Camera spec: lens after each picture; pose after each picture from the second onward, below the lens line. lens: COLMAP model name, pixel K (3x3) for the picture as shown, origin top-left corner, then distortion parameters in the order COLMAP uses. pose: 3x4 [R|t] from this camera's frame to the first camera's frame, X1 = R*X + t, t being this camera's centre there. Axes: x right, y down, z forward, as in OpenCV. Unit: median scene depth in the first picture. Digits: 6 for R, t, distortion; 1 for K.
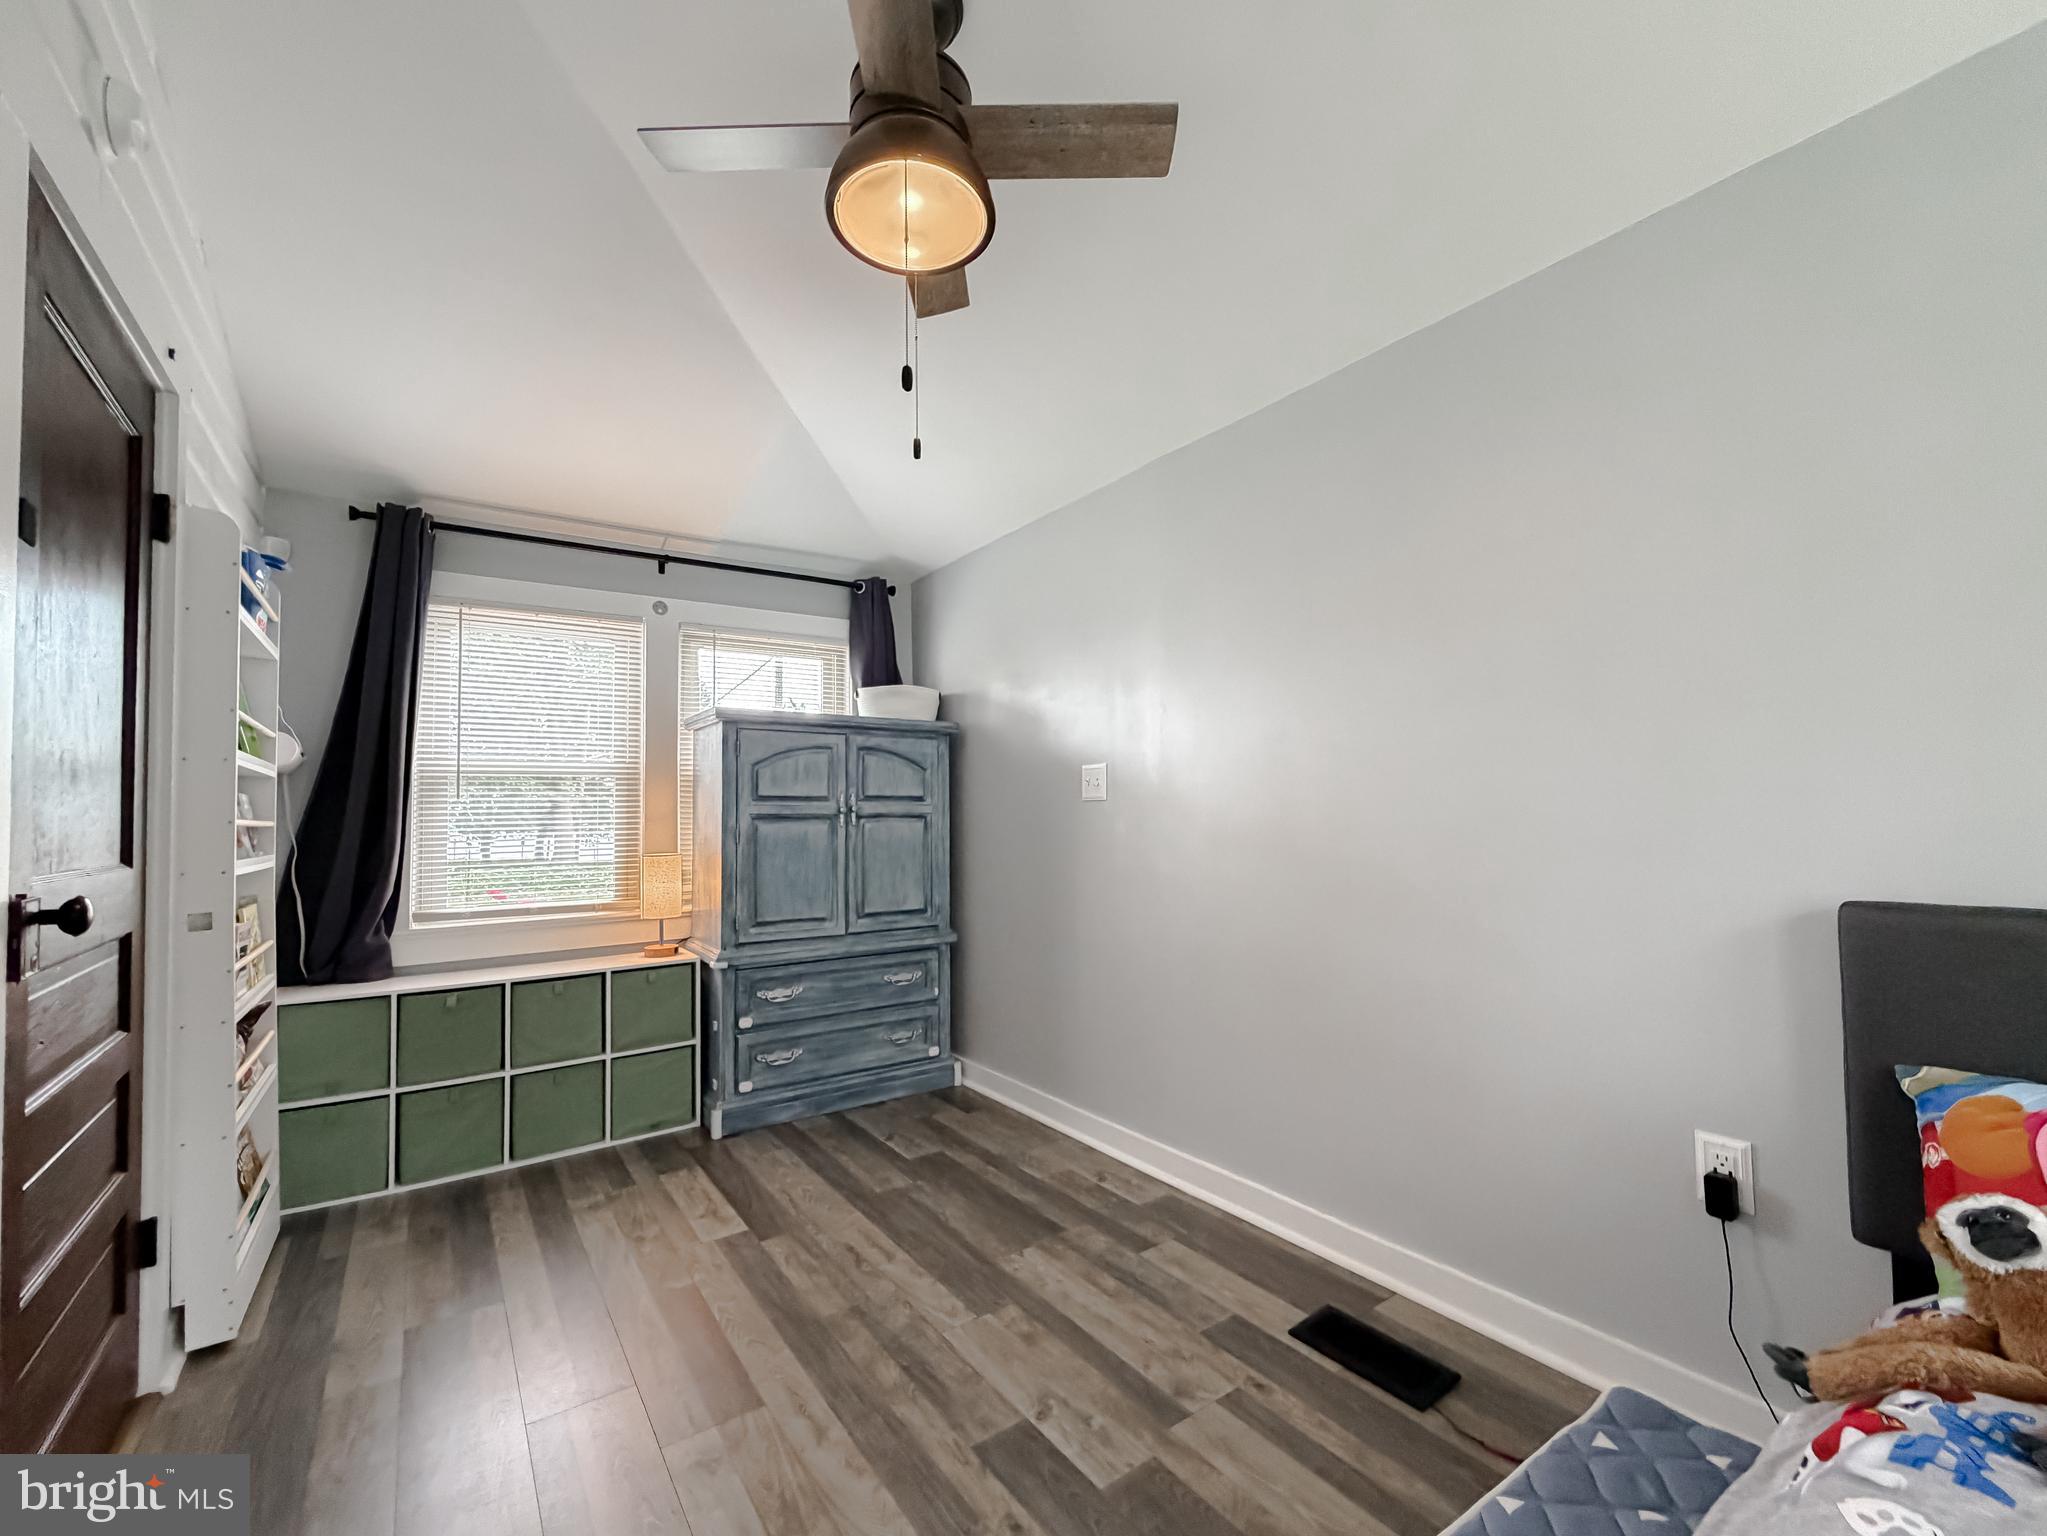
lens RADIAL K [[853.7, 0, 1018.6], [0, 853.7, 799.3], [0, 0, 1]] dist [0.000691, -0.000089]
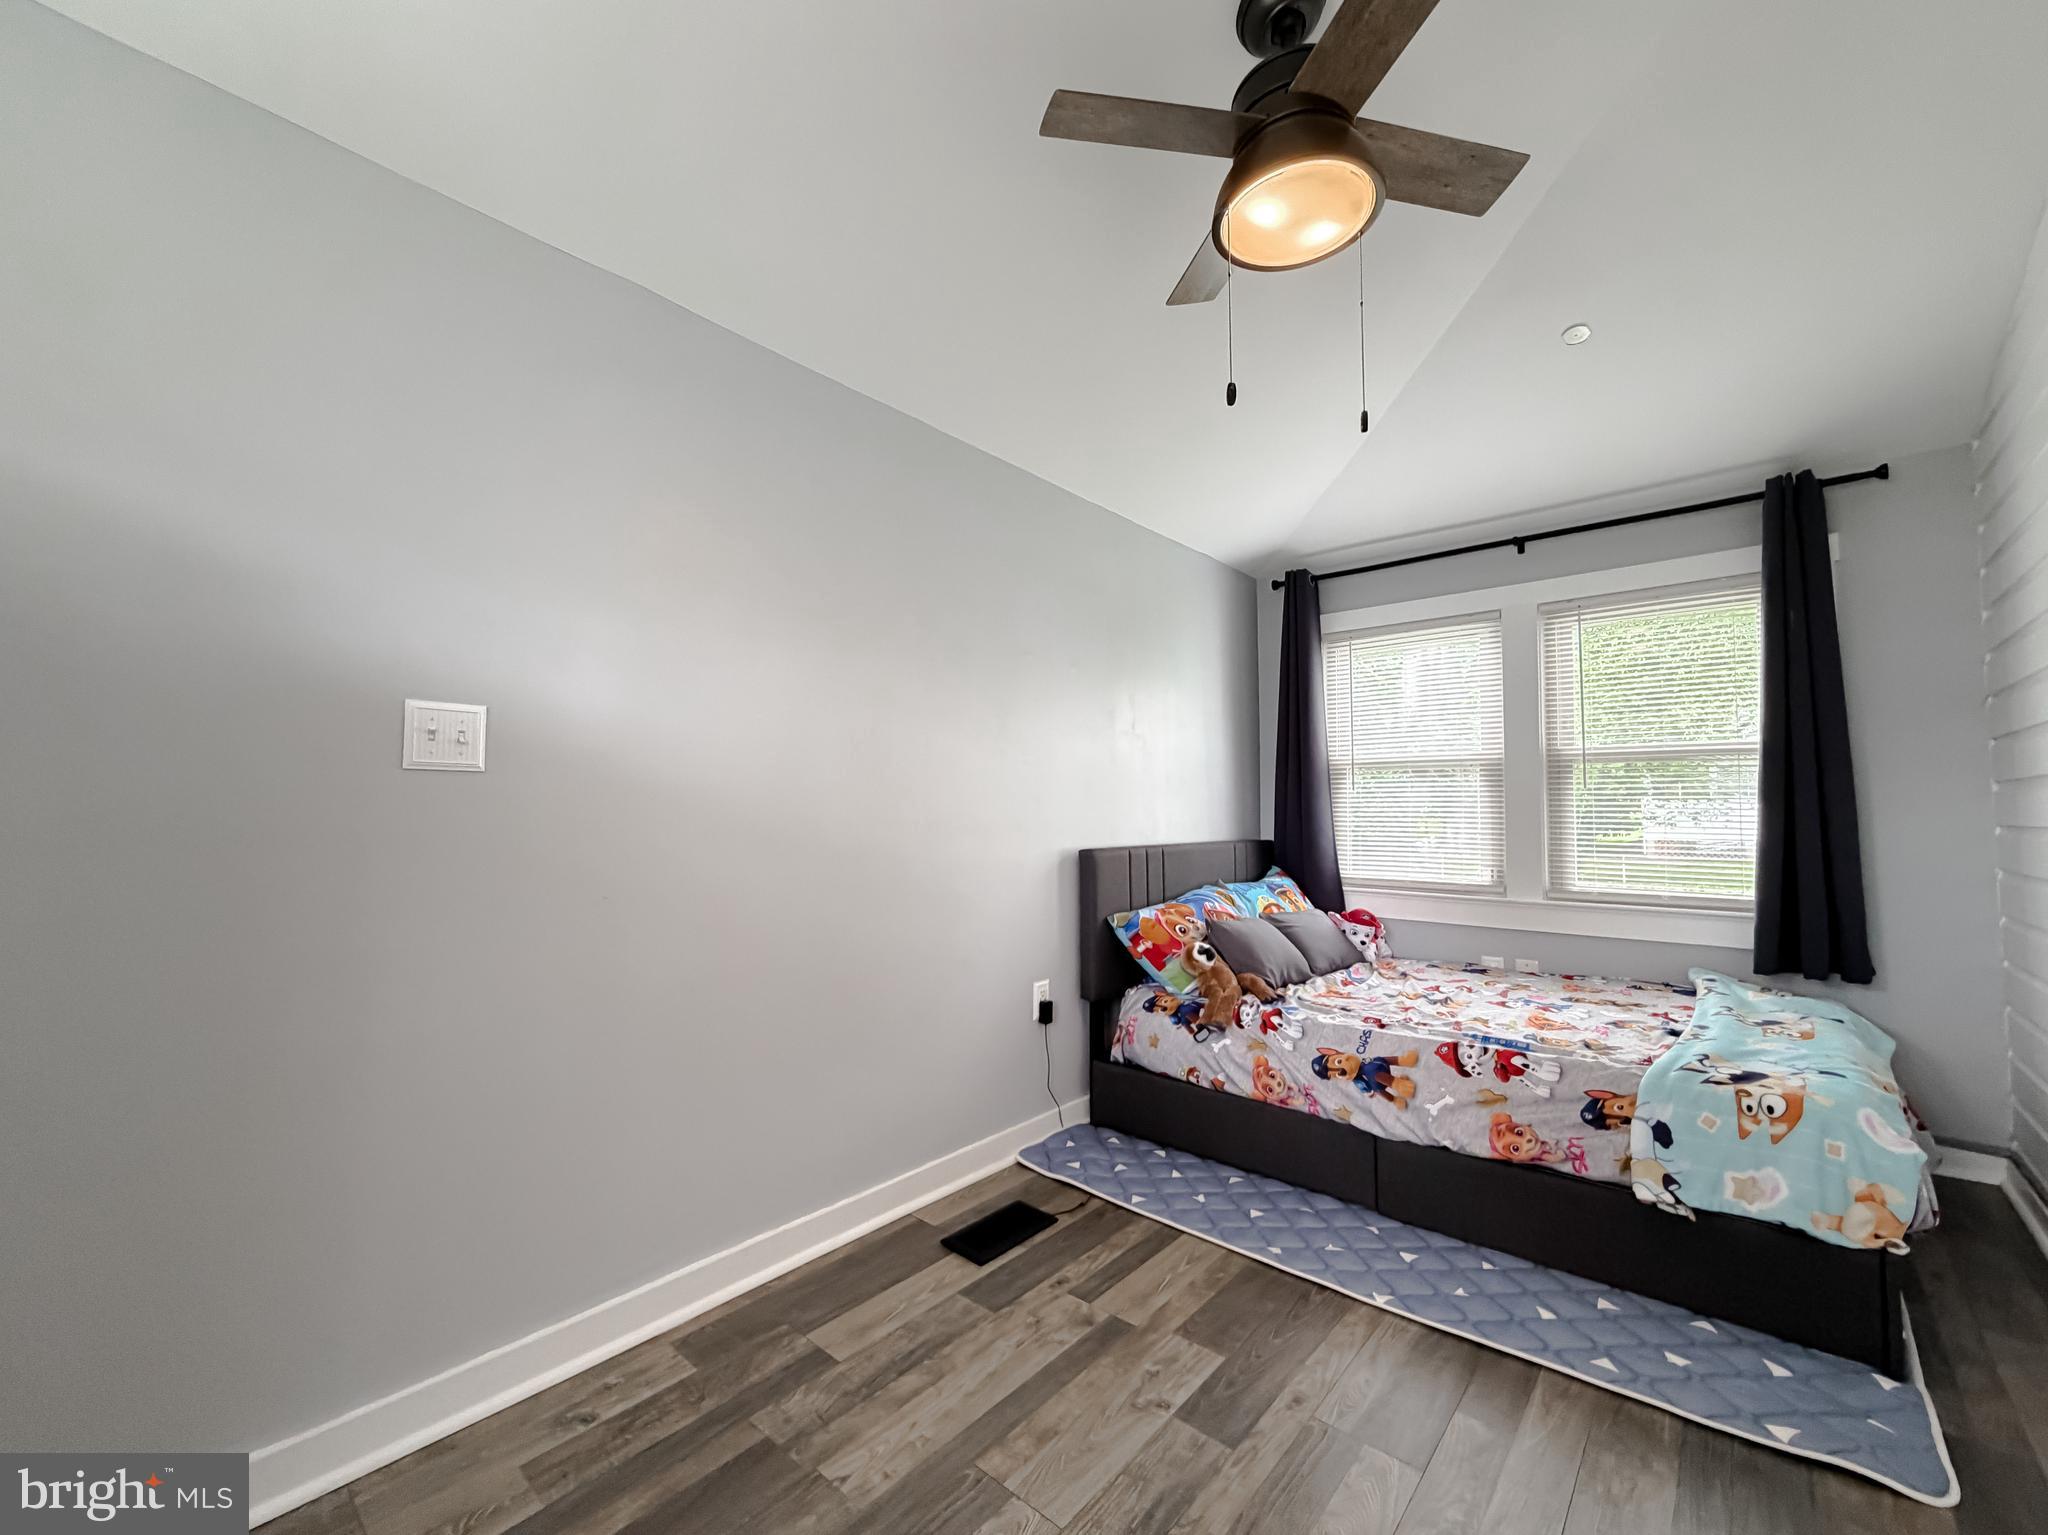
lens RADIAL K [[831.7, 0, 1019.2], [0, 831.7, 777.4], [0, 0, 1]] dist [0.000323, -0.000011]
pose [[-0.241798, 0.052679, 0.968896, -0.846890], [-0.020046, 0.998041, -0.059266, 0.050117], [-0.970119, -0.033753, -0.240268, 1.323780]]
